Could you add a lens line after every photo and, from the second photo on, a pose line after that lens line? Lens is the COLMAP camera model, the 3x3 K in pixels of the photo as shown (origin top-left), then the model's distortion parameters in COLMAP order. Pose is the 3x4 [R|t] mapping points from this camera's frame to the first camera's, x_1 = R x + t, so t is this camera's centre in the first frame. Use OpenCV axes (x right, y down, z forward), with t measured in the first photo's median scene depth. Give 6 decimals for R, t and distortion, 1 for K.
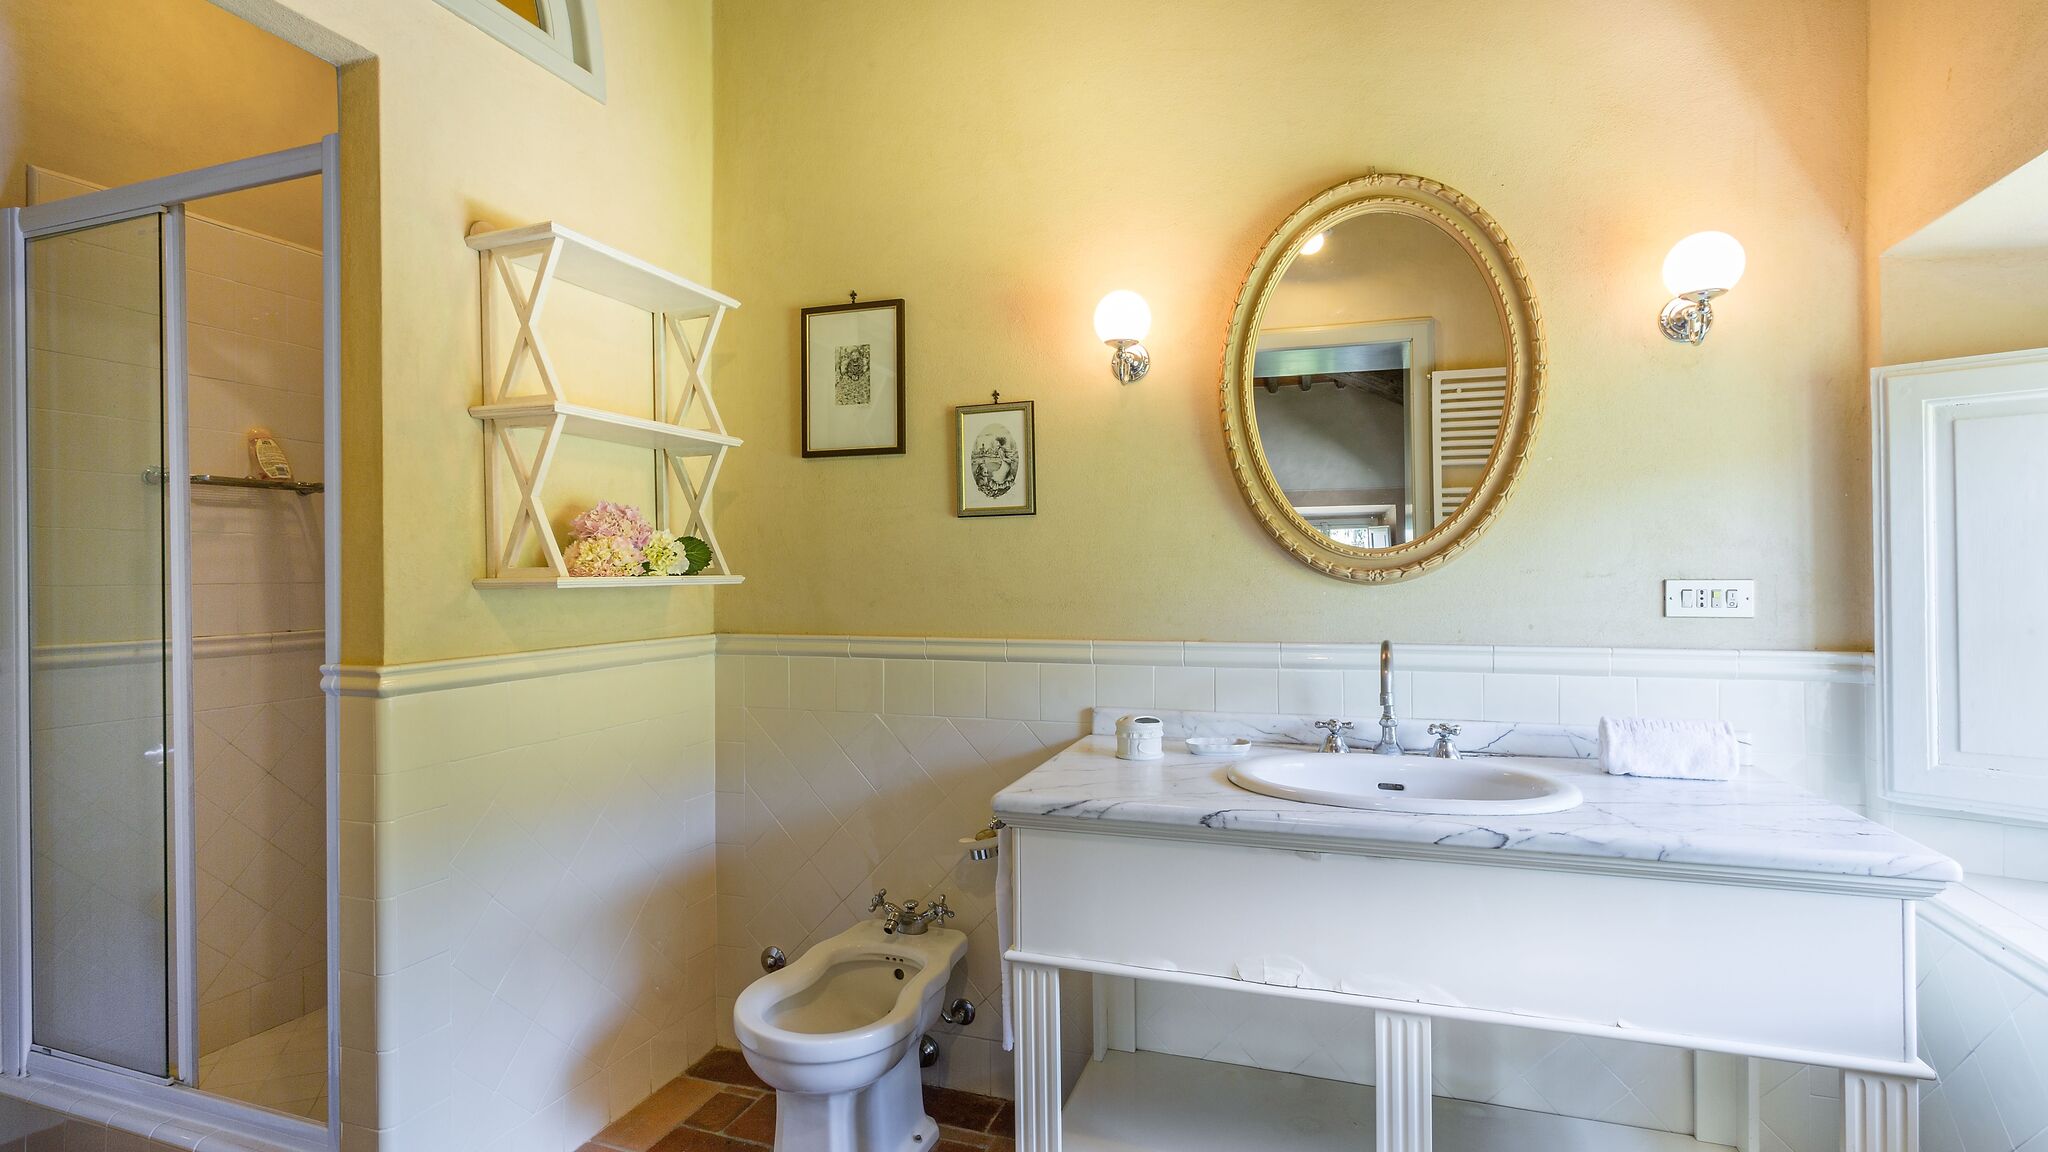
lens RADIAL K [[986.7, 0, 1030.7], [0, 986.7, 570.5], [0, 0, 1]] dist [0.001579, 0.000895]
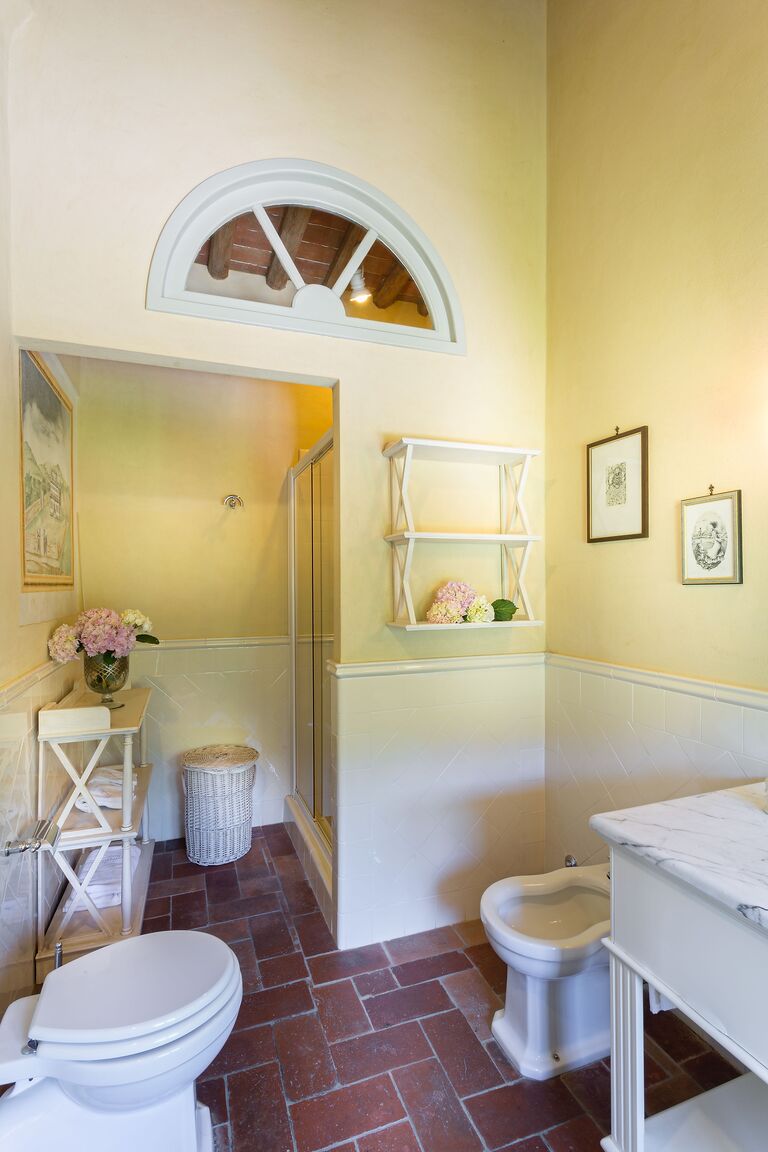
lens RADIAL K [[565.9, 0, 388.6], [0, 565.9, 588.6], [0, 0, 1]] dist [0.001226, 0.000490]
pose [[0.634740, 0.009803, -0.772664, 0.264929], [0.003526, 0.999872, 0.015582, -0.063032], [0.772718, -0.012615, 0.634624, 0.223722]]
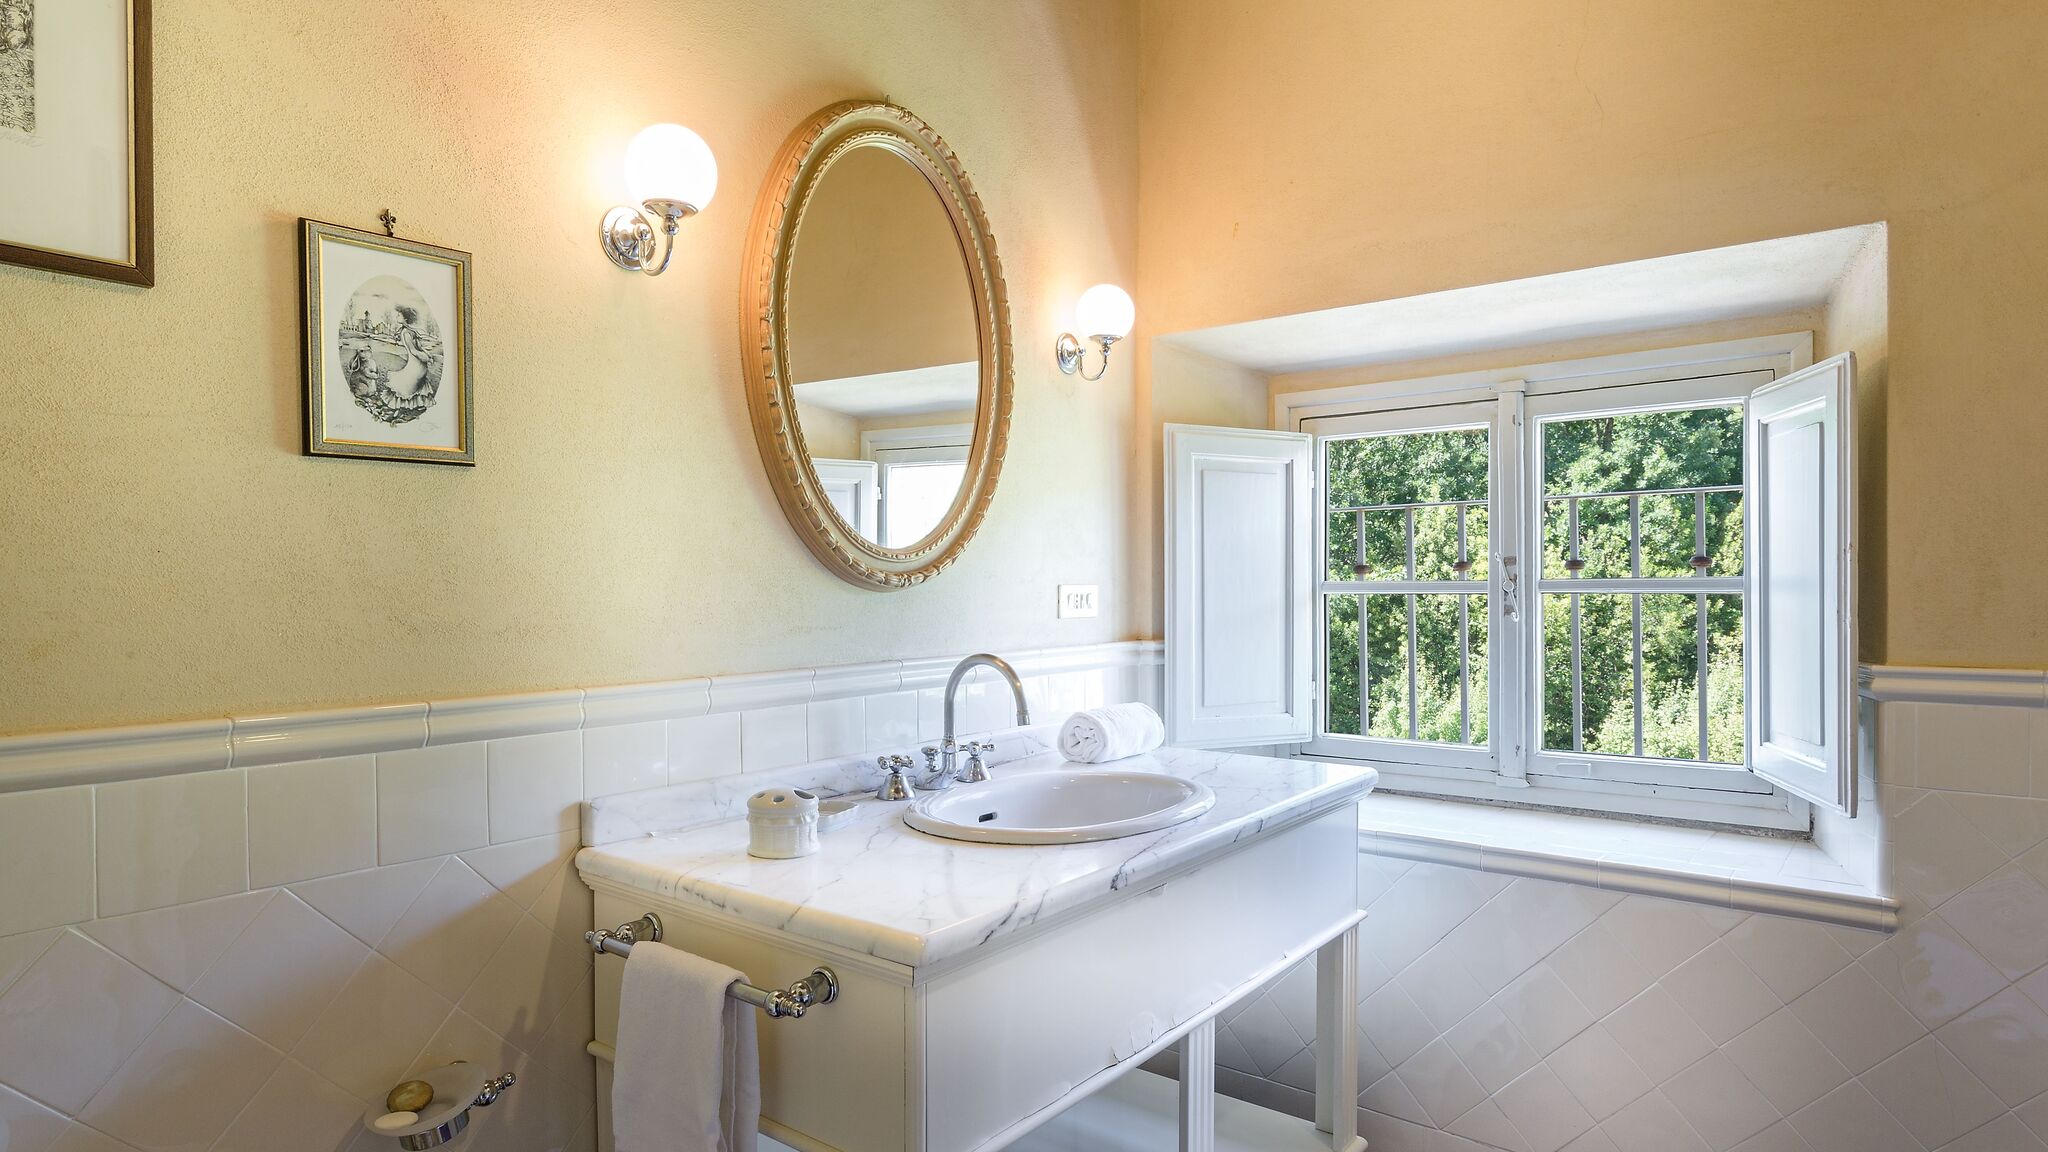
lens RADIAL K [[1131.4, 0, 1021.8], [0, 1131.4, 580.9], [0, 0, 1]] dist [0.017935, -0.000648]
pose [[0.333587, 0.002726, 0.942715, -0.477829], [-0.003566, 0.999992, -0.001630, 0.005627], [-0.942712, -0.002818, 0.333595, 0.507230]]
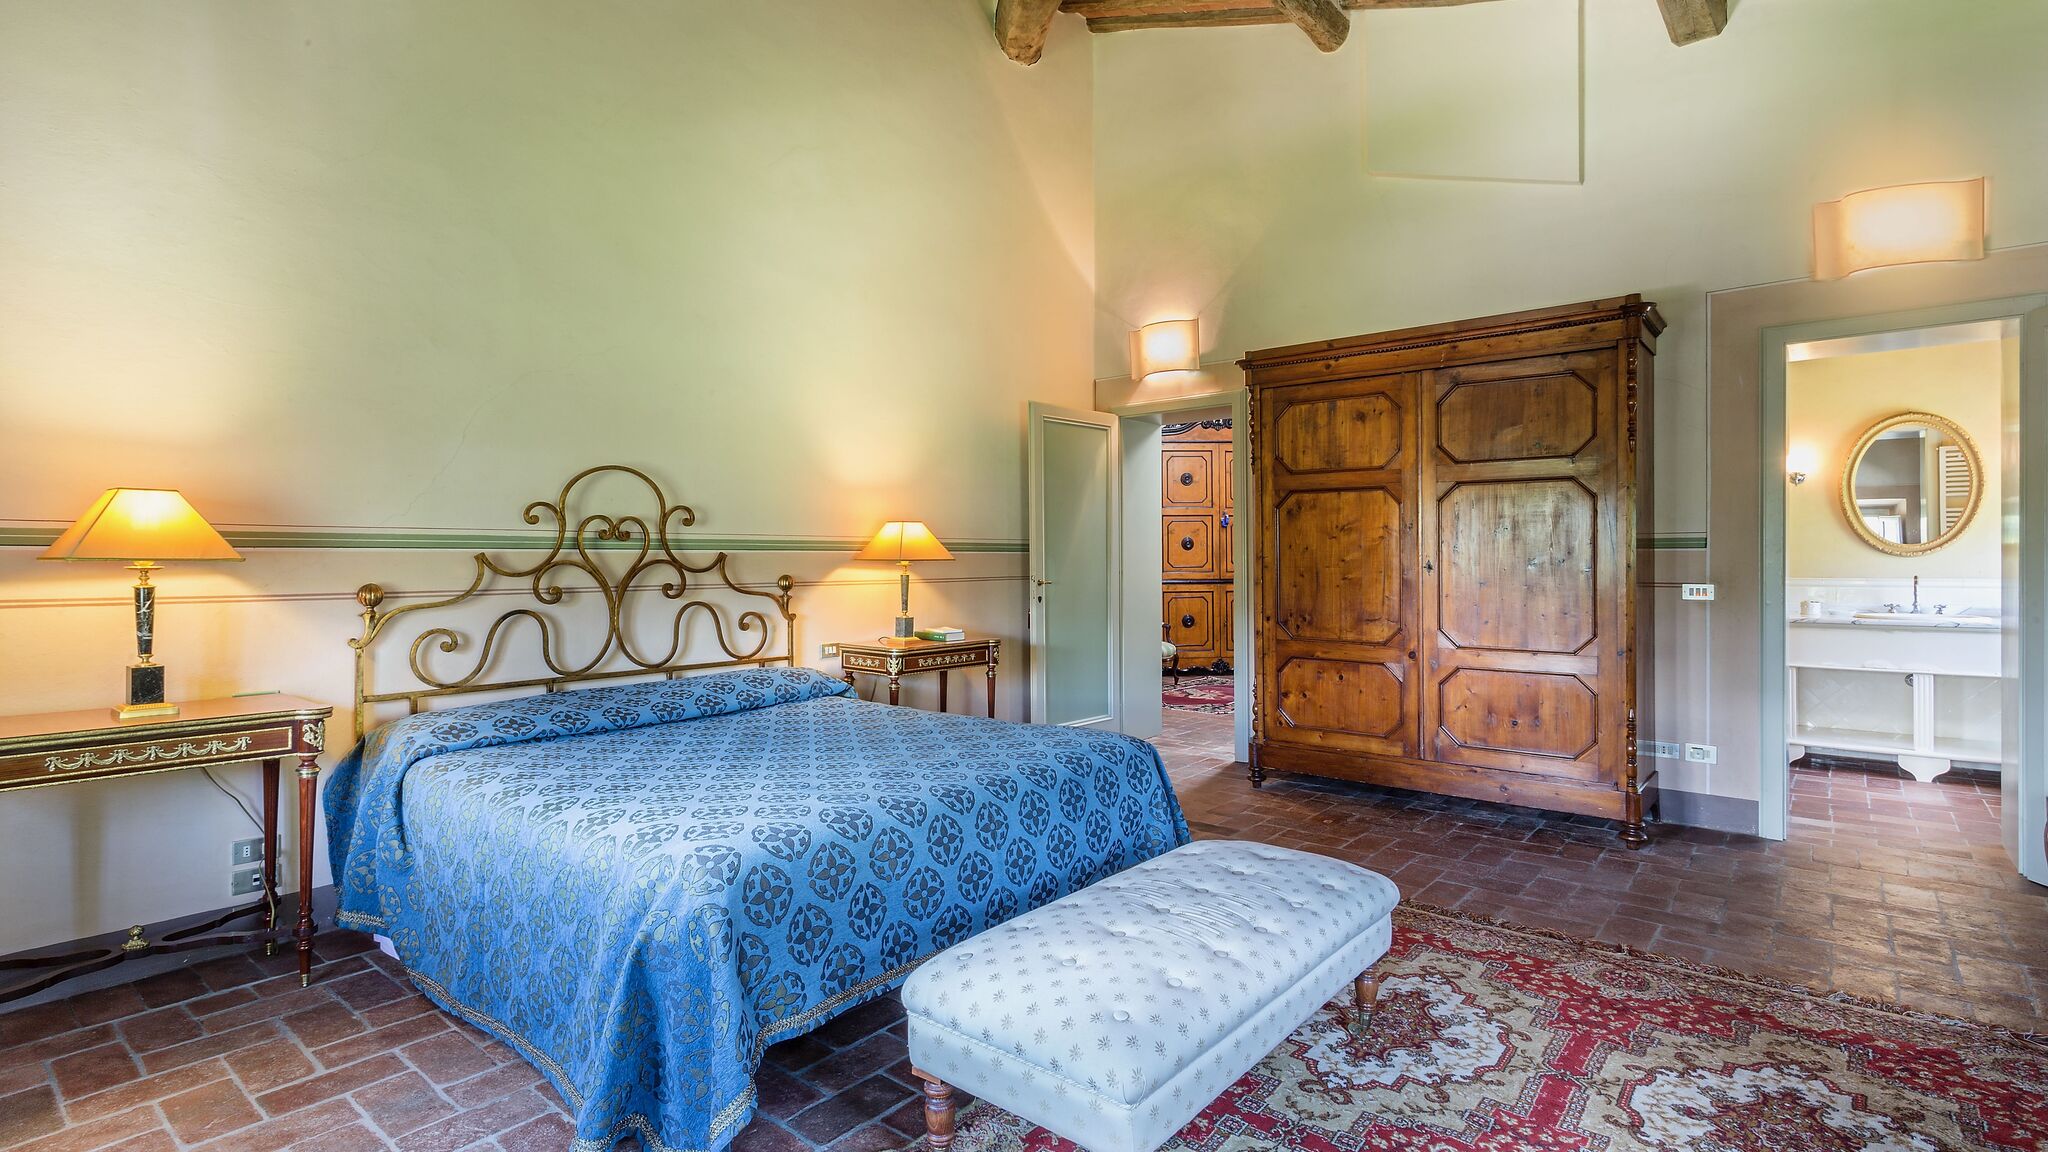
lens RADIAL K [[986.7, 0, 1030.7], [0, 986.7, 570.5], [0, 0, 1]] dist [0.001579, 0.000895]
pose [[0.935131, 0.006098, -0.354250, -0.880512], [0.001681, 0.999764, 0.021647, -0.012254], [0.354299, -0.020838, 0.934900, -2.231049]]
